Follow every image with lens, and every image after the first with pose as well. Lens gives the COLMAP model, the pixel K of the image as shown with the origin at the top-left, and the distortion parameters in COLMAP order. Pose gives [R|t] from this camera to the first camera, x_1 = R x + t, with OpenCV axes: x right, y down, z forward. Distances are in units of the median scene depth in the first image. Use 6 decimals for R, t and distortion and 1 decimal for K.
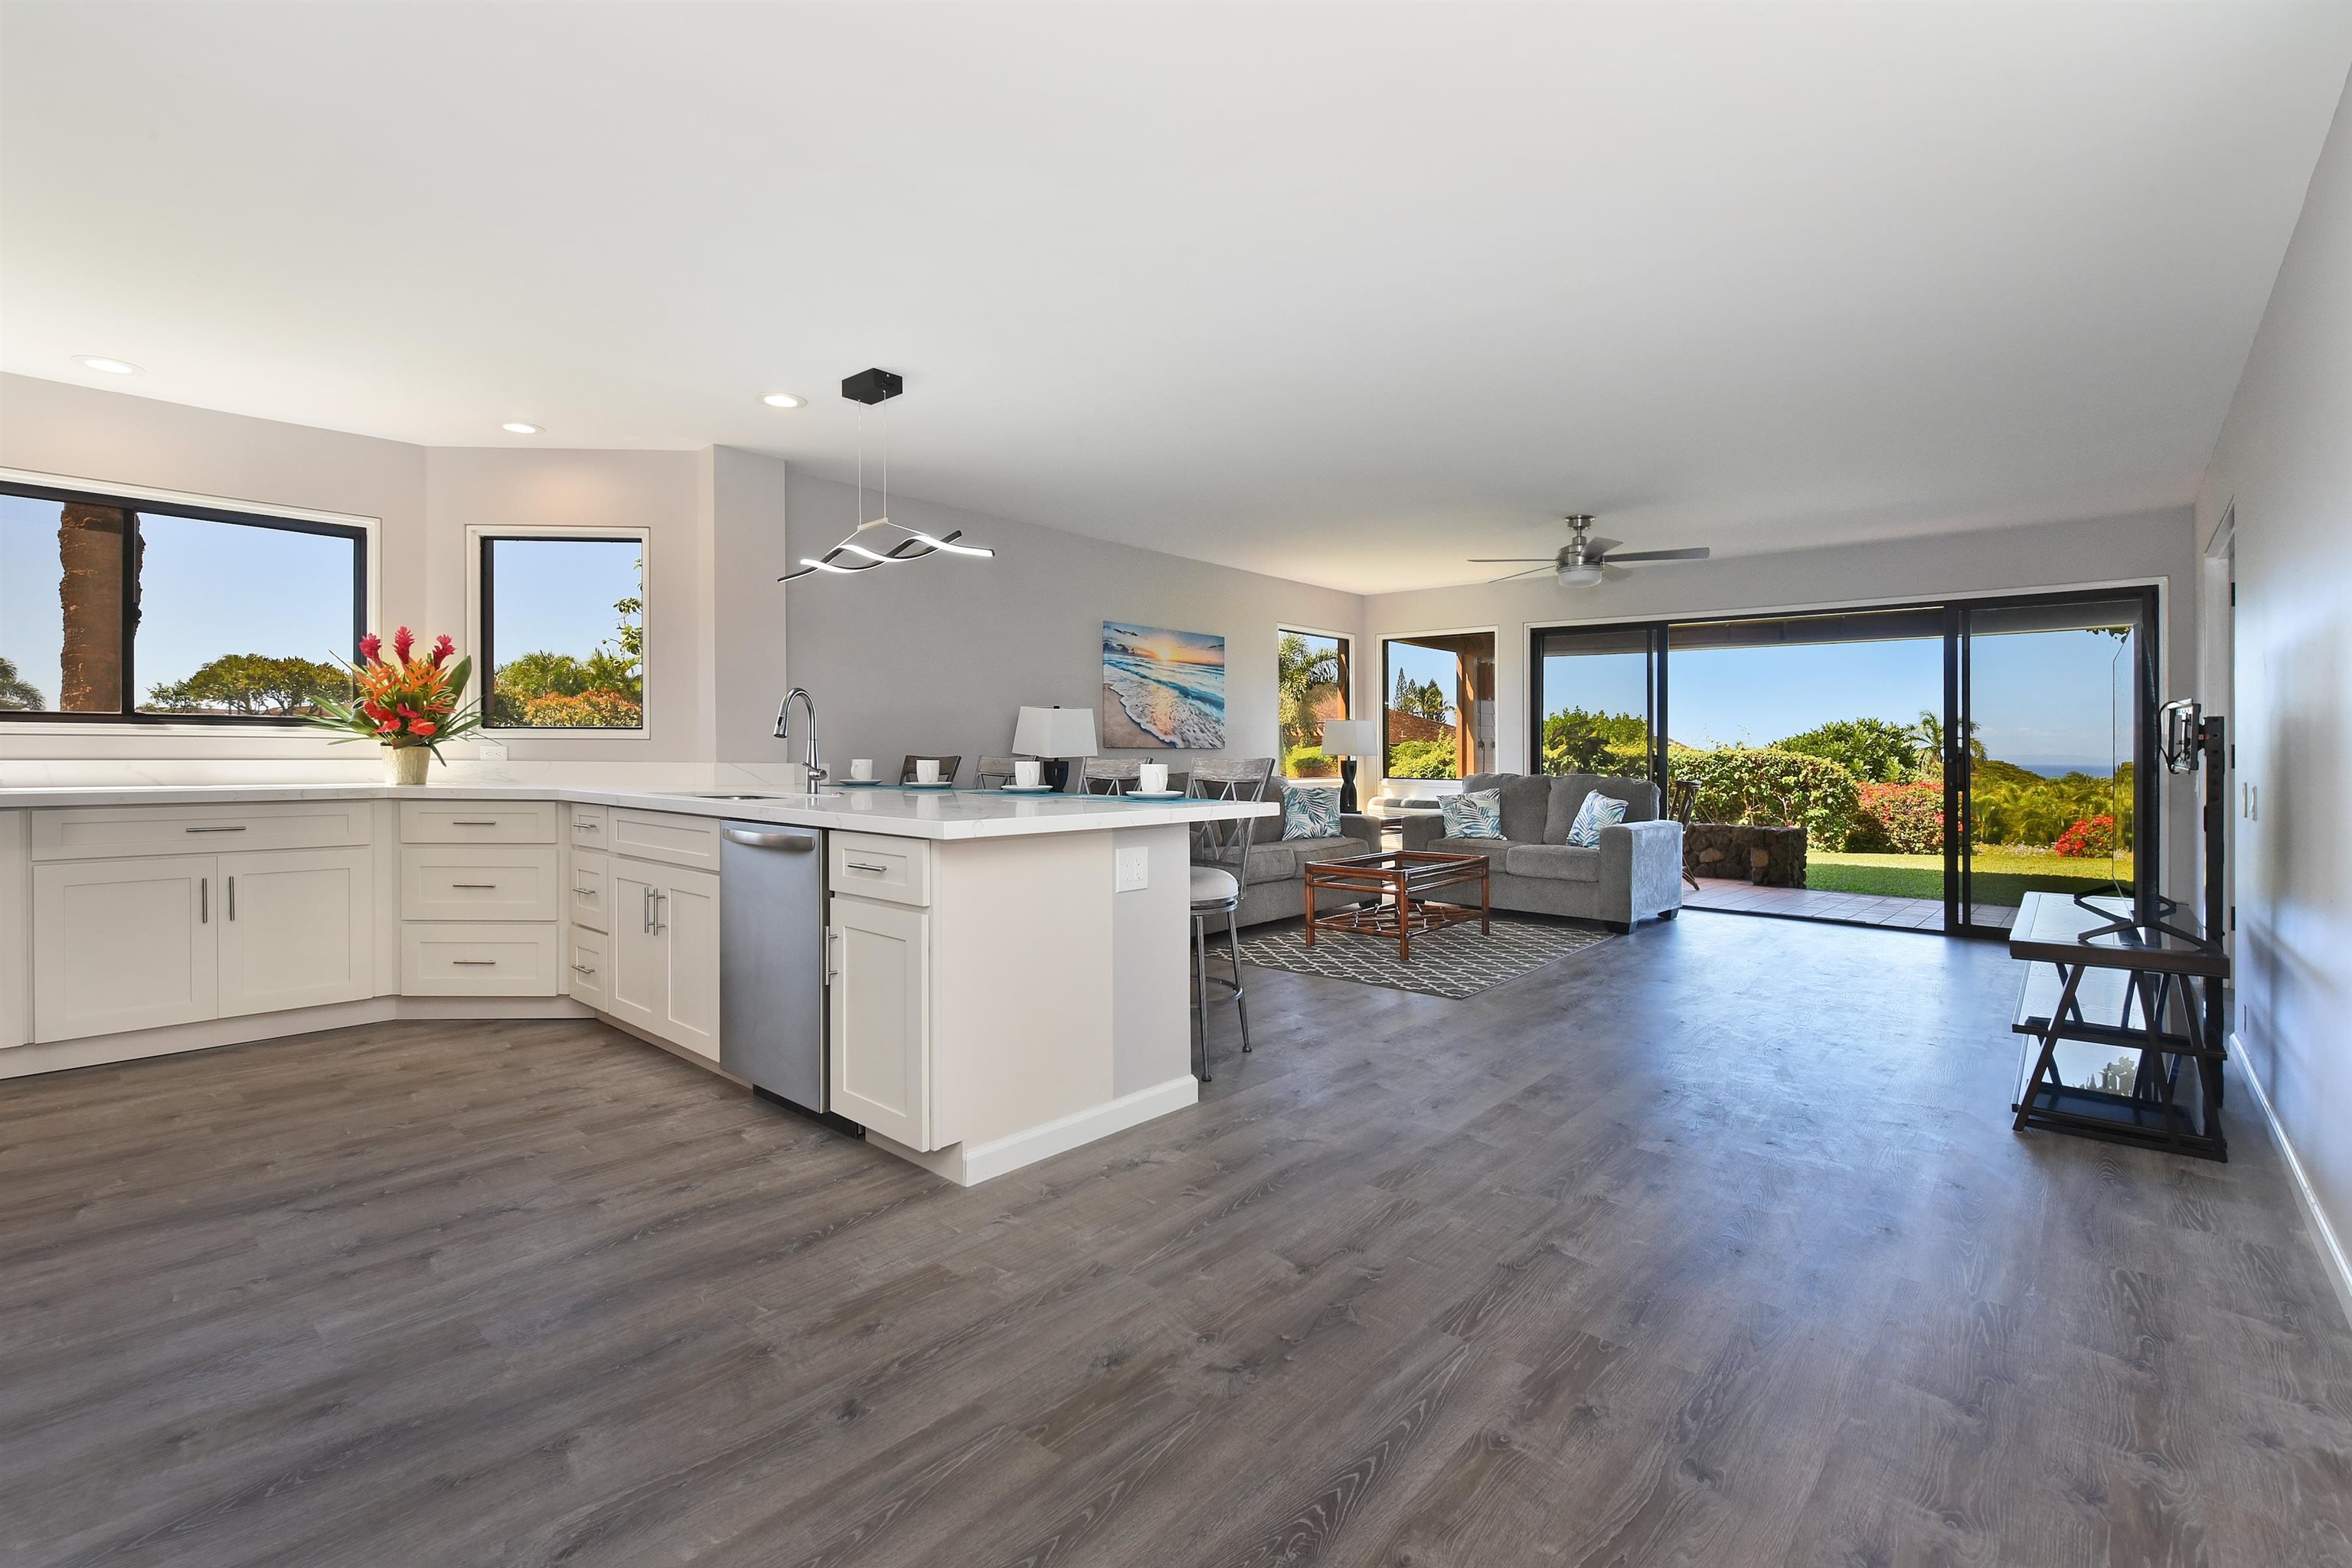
lens RADIAL K [[1049.8, 0, 1196.0], [0, 1049.8, 752.4], [0, 0, 1]] dist [0.001562, 0.000078]
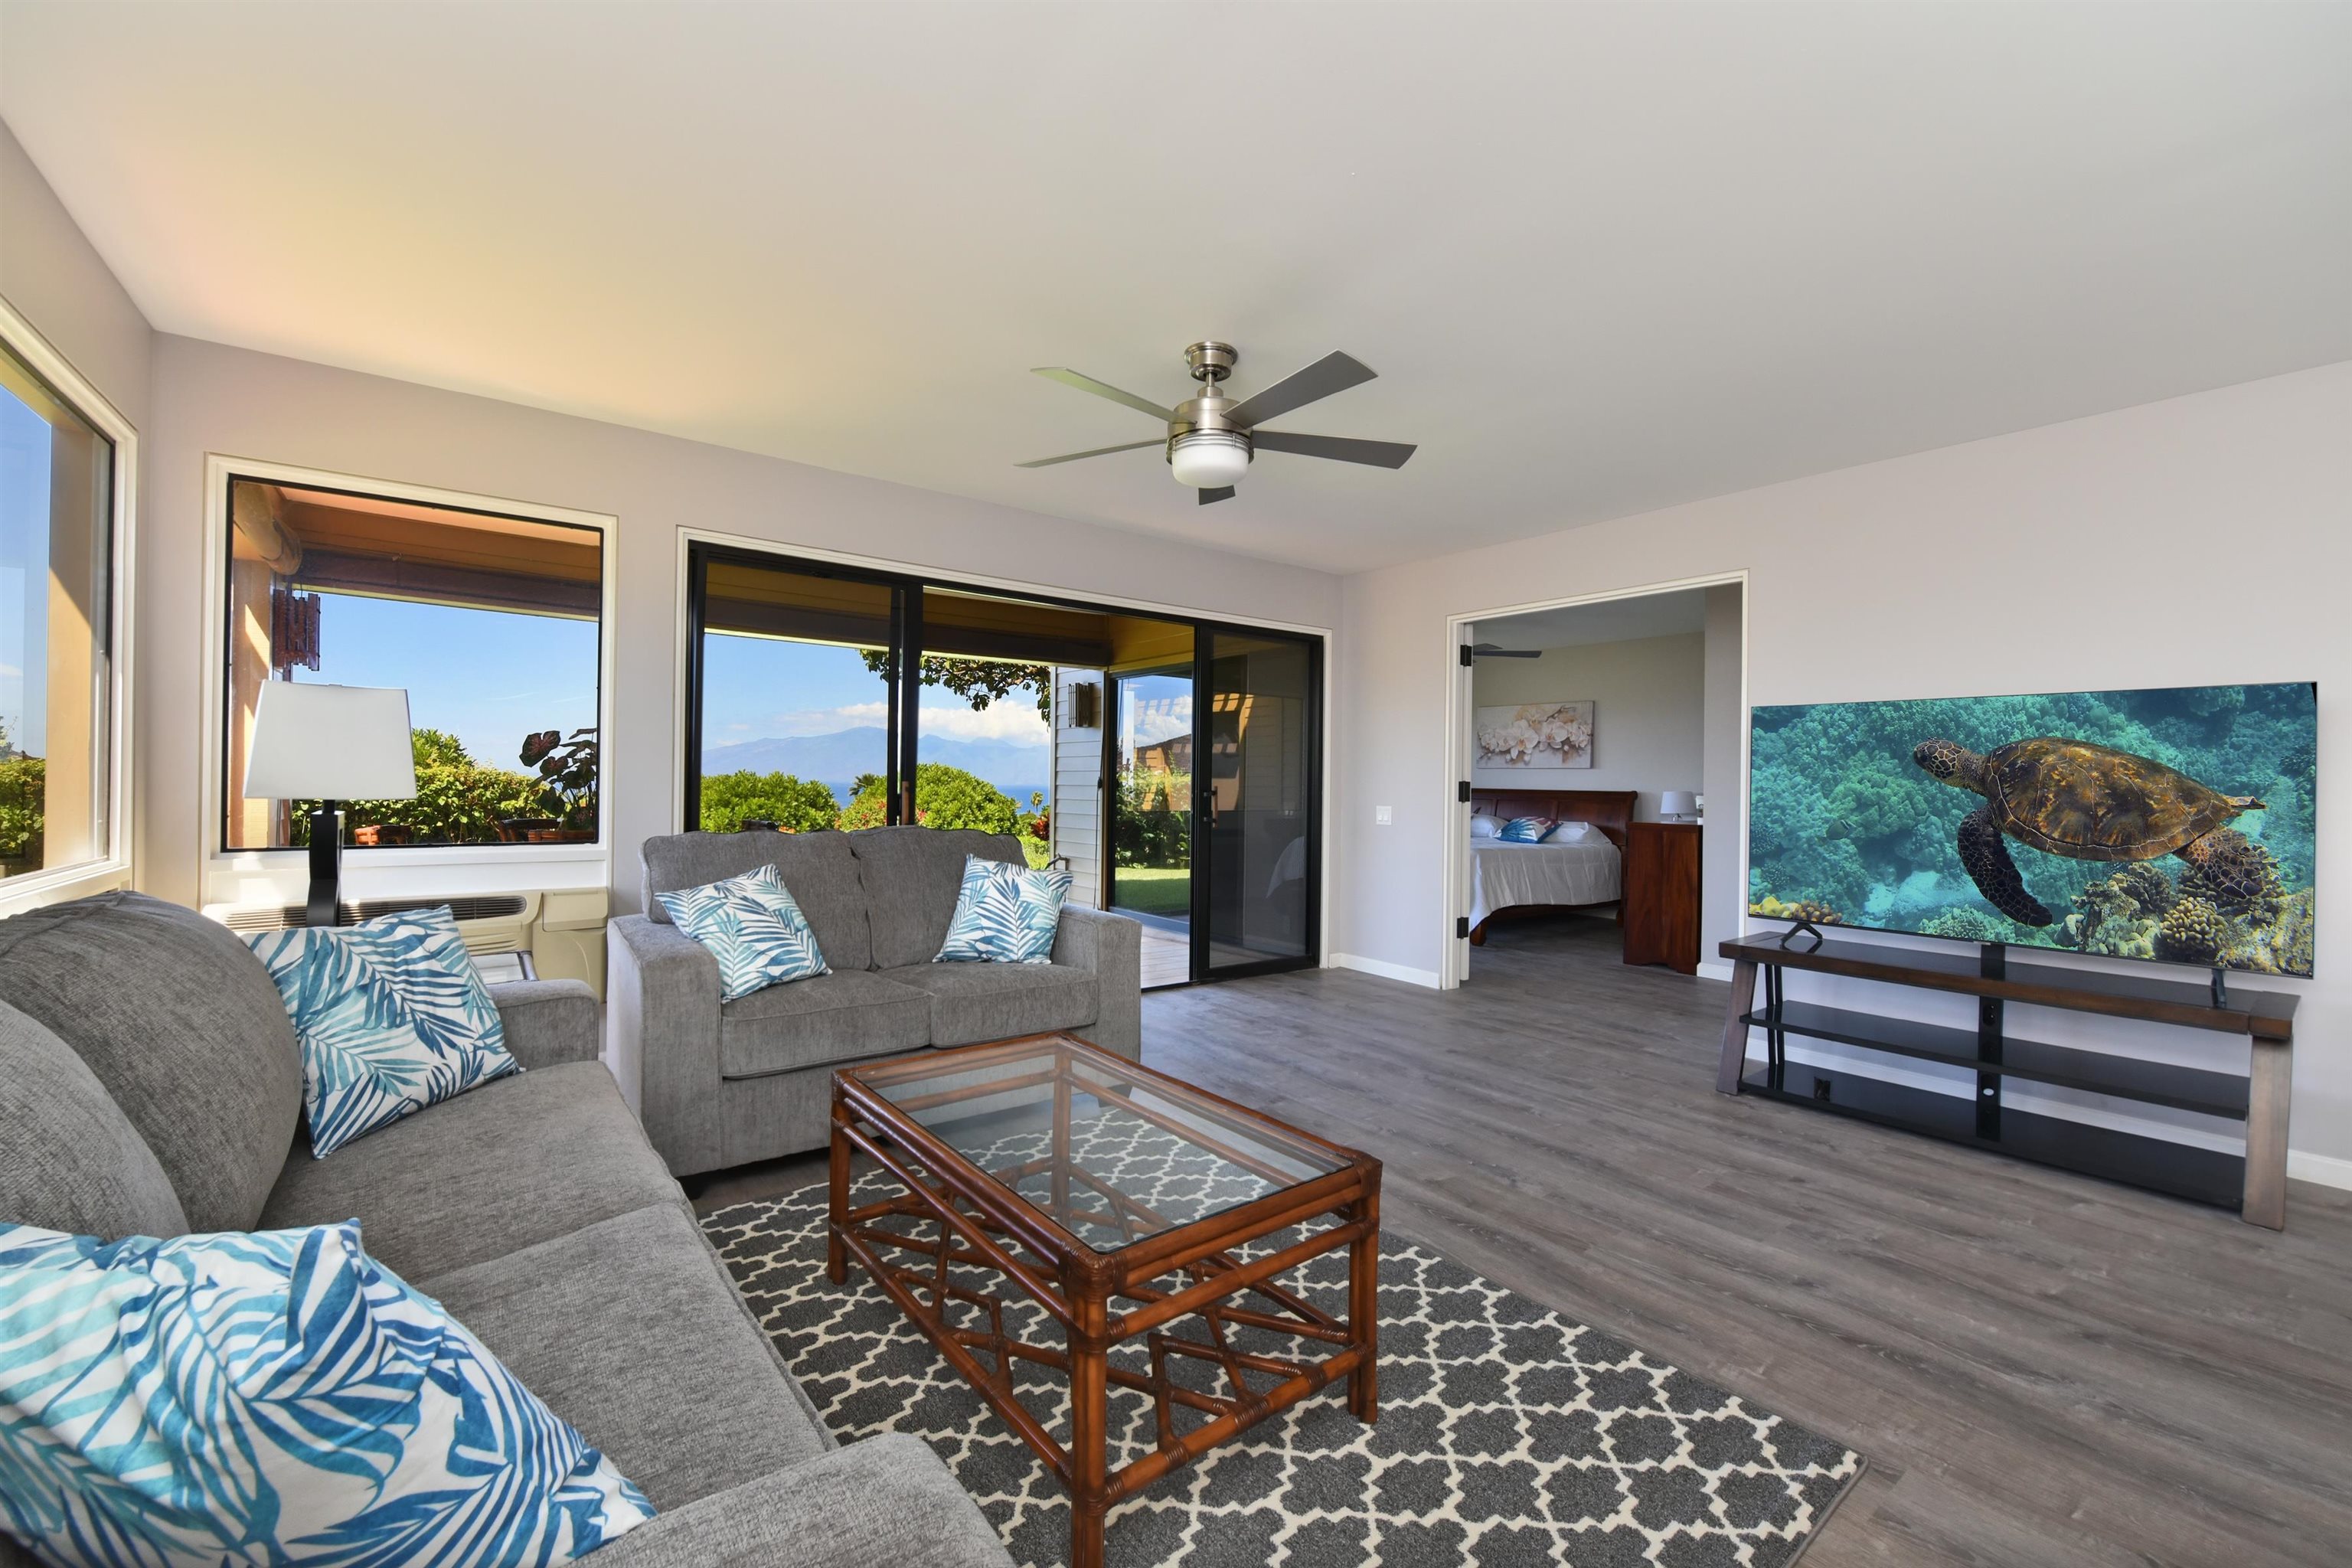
lens RADIAL K [[956.7, 0, 1181.1], [0, 956.7, 776.4], [0, 0, 1]] dist [-0.003771, -0.000153]
pose [[0.216470, 0.000350, 0.976289, -0.179279], [-0.011400, 0.999933, 0.002169, -0.015091], [-0.976223, -0.011599, 0.216459, 1.440448]]
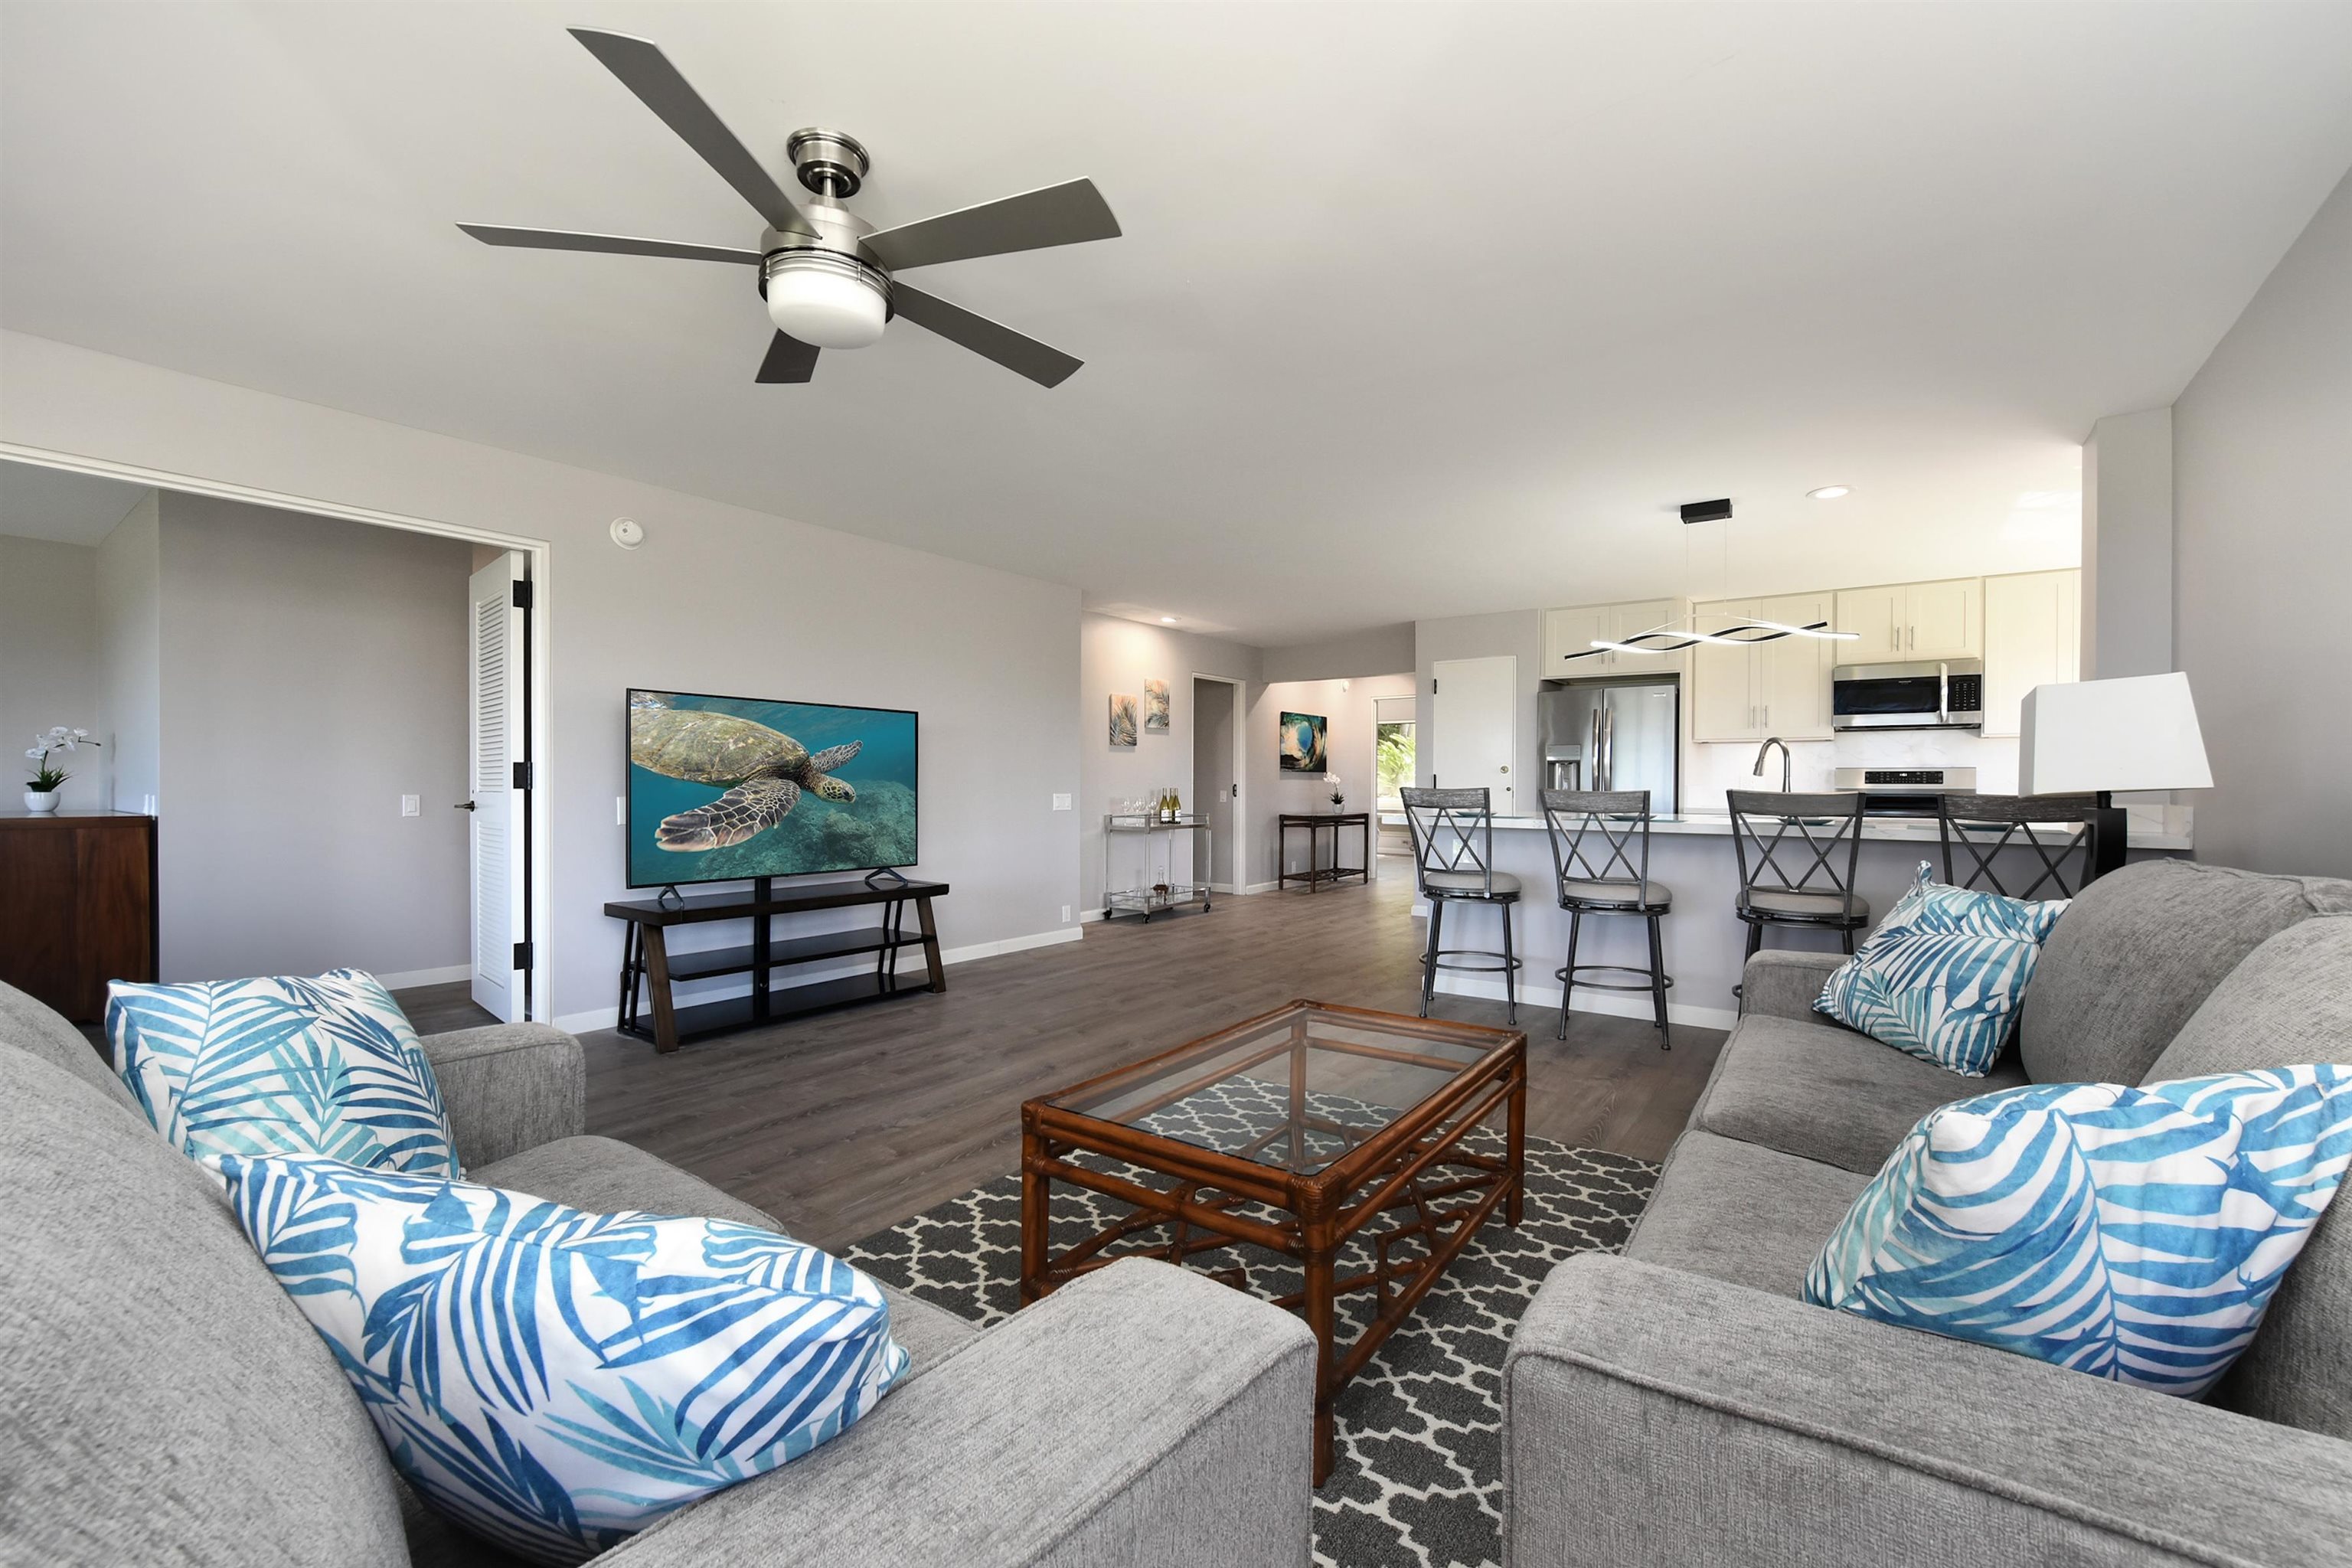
lens RADIAL K [[937.2, 0, 1151.8], [0, 937.2, 791.3], [0, 0, 1]] dist [-0.001681, -0.000220]
pose [[-0.999219, -0.013689, -0.037059, 0.419443], [-0.014071, 0.999850, 0.010079, 0.003852], [0.036915, 0.010593, -0.999262, 2.145310]]
